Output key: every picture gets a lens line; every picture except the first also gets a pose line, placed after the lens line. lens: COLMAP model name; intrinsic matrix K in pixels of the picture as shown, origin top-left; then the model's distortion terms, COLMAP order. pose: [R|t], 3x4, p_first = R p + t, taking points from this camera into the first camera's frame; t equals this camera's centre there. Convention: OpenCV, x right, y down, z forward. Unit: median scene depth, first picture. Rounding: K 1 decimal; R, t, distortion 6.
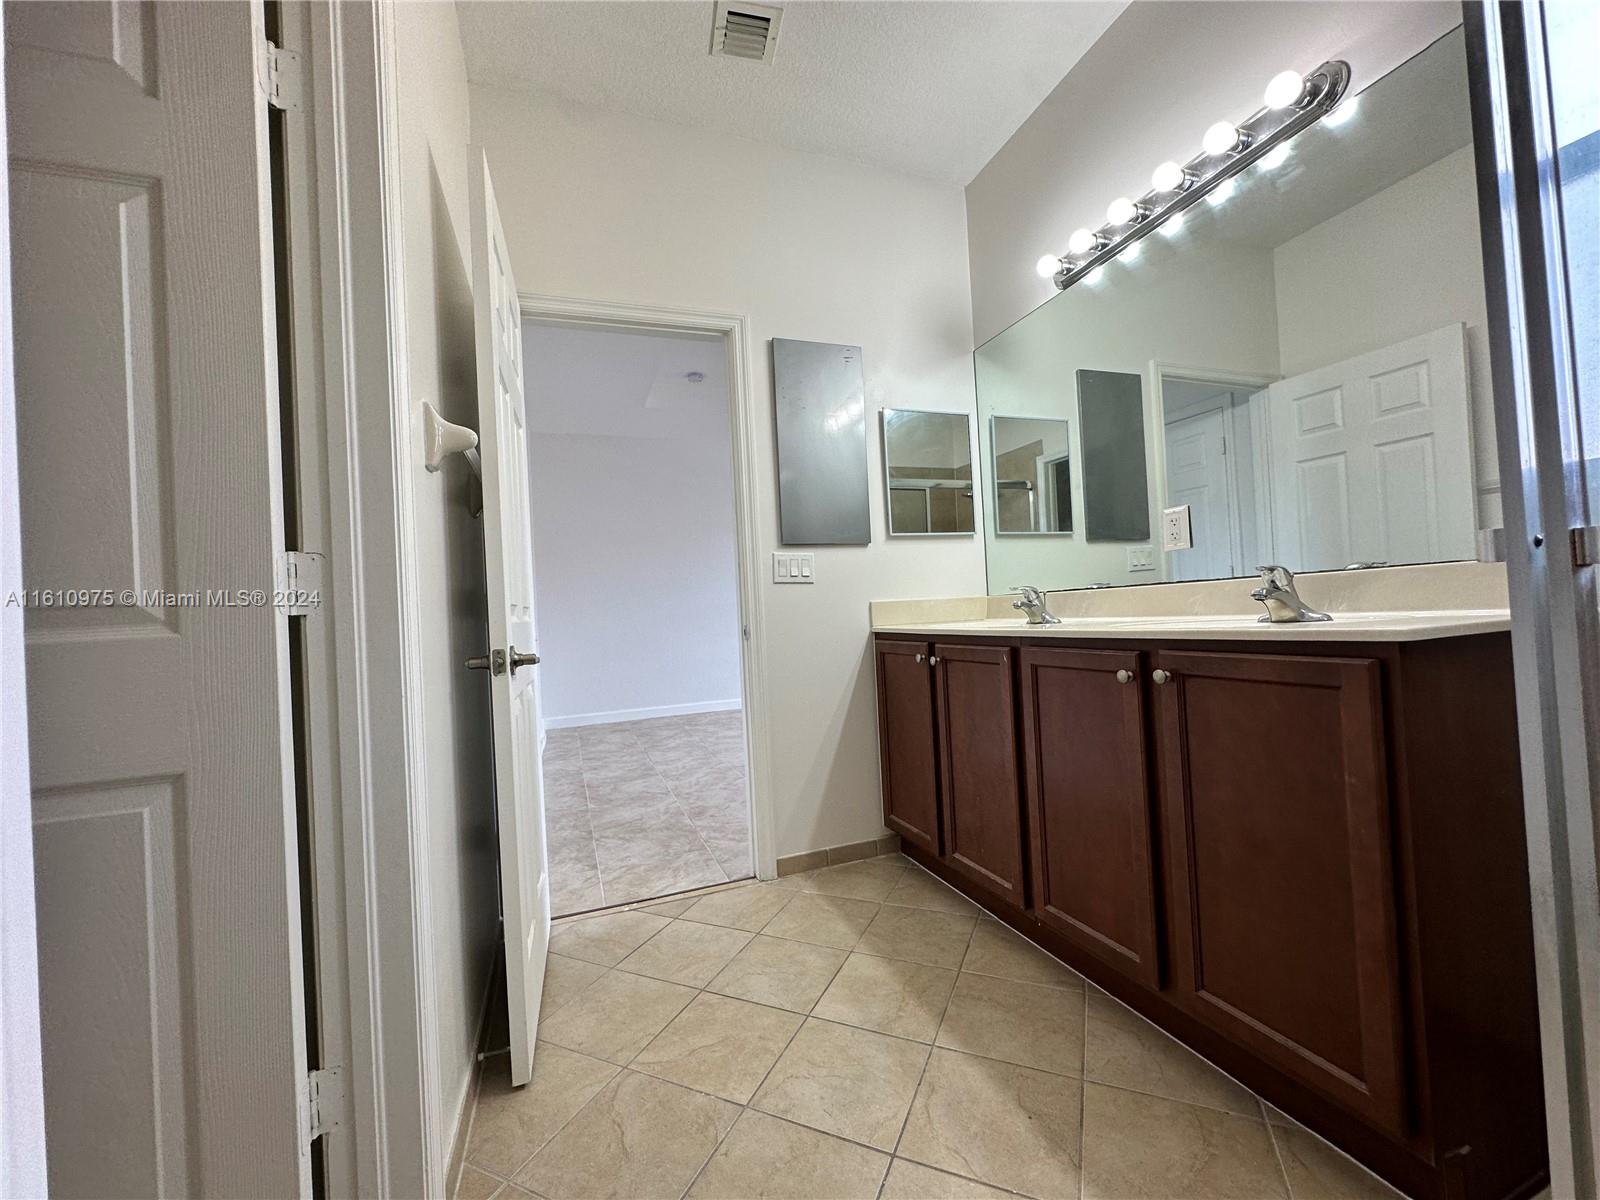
lens RADIAL K [[640.4, 0, 799.1], [0, 640.4, 604.7], [0, 0, 1]] dist [-0.002861, 0.000665]
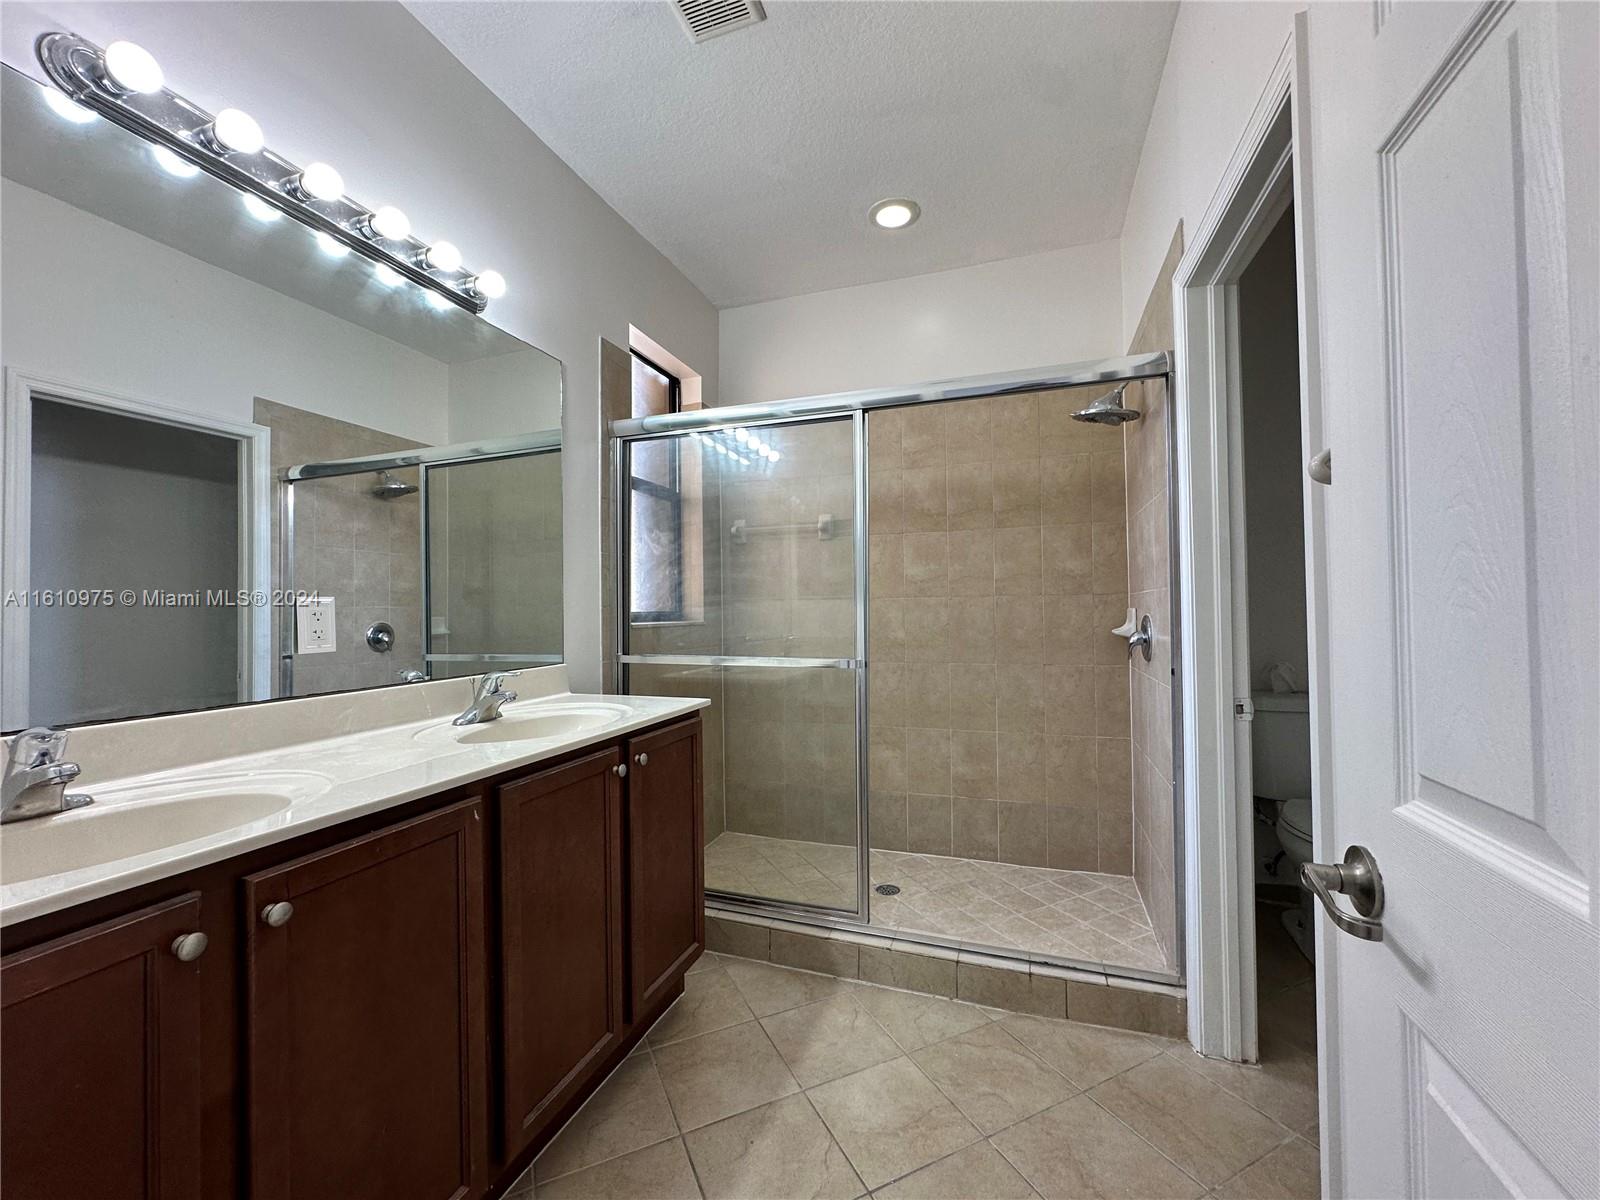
lens RADIAL K [[640.4, 0, 797.0], [0, 640.4, 597.7], [0, 0, 1]] dist [-0.002861, 0.000665]
pose [[-0.778914, 0.072112, 0.622970, -0.477662], [0.044443, 0.997217, -0.059865, -0.115832], [-0.625553, -0.018943, -0.779951, 1.776601]]
